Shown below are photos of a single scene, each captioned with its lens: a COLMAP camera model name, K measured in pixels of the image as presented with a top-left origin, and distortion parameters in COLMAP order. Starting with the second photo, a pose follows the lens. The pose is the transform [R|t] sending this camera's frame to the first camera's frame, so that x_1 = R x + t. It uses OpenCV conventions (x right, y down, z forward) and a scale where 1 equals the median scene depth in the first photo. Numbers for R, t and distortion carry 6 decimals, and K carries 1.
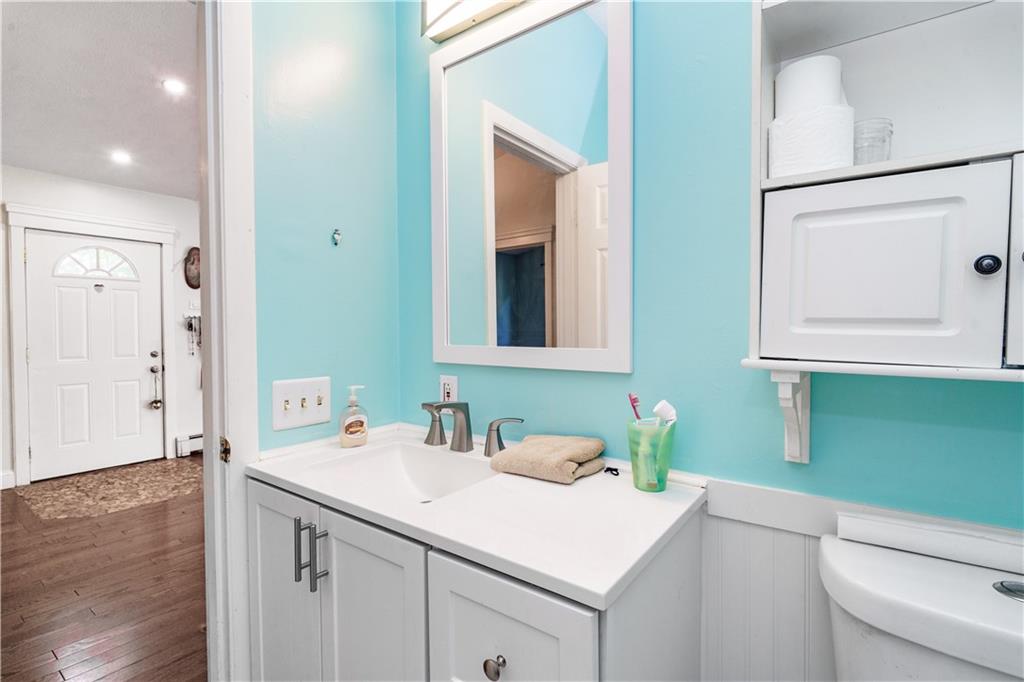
lens RADIAL K [[483.7, 0, 513.0], [0, 483.7, 339.4], [0, 0, 1]] dist [-0.001782, -0.002648]
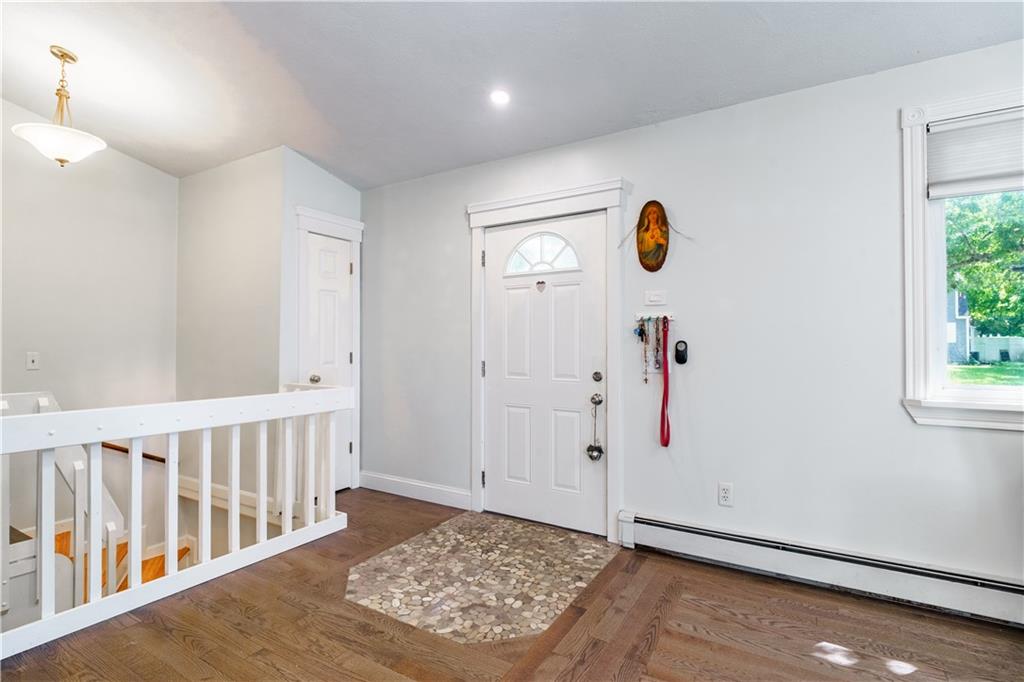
lens RADIAL K [[483.7, 0, 511.1], [0, 483.7, 339.5], [0, 0, 1]] dist [-0.001782, -0.002648]
pose [[0.092443, -0.004344, -0.995709, -0.093713], [-0.022154, 0.999734, -0.006418, -0.014919], [0.995472, 0.022652, 0.092322, 0.878432]]
